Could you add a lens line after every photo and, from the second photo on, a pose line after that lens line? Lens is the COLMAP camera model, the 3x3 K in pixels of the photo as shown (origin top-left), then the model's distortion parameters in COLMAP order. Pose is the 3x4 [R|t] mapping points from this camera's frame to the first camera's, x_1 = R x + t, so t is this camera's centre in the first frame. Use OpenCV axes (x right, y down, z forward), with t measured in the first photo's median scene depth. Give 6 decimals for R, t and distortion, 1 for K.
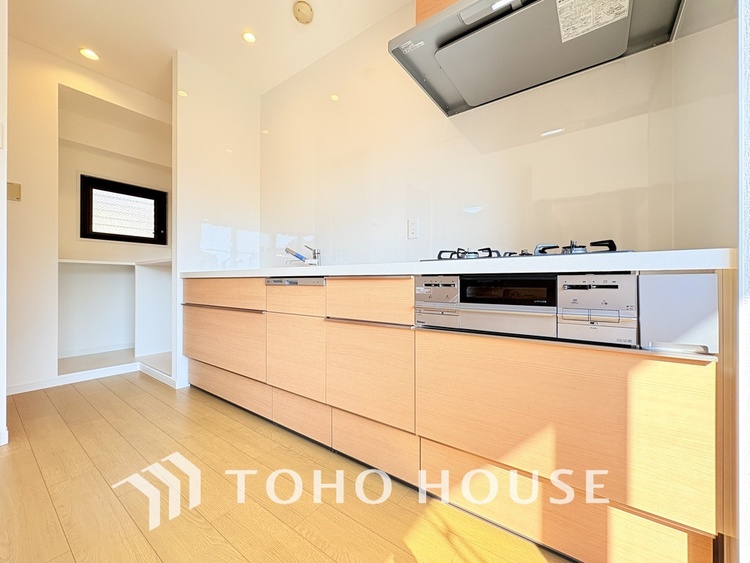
lens RADIAL K [[302.7, 0, 379.8], [0, 302.7, 283.8], [0, 0, 1]] dist [0.008838, -0.000217]
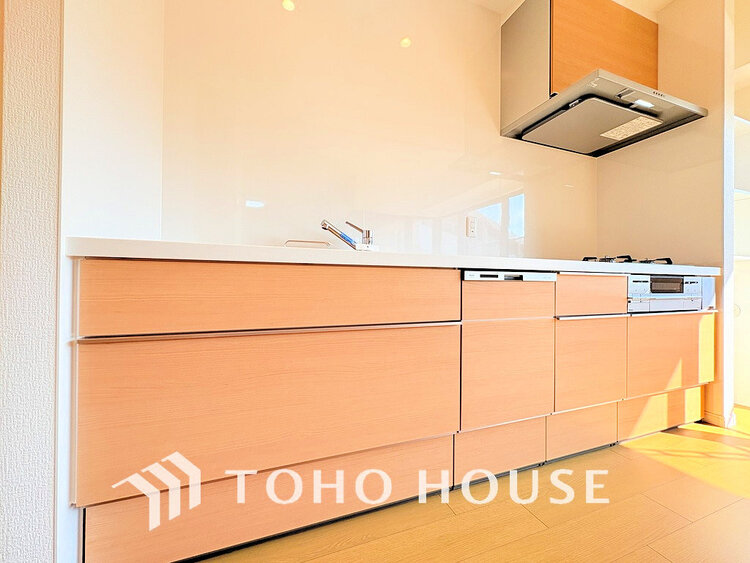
lens RADIAL K [[302.7, 0, 378.7], [0, 302.7, 280.2], [0, 0, 1]] dist [0.008838, -0.000217]
pose [[0.542601, 0.009951, 0.839931, -1.110045], [-0.002156, 0.999943, -0.010453, 0.010325], [-0.839988, 0.003861, 0.542592, 0.857335]]
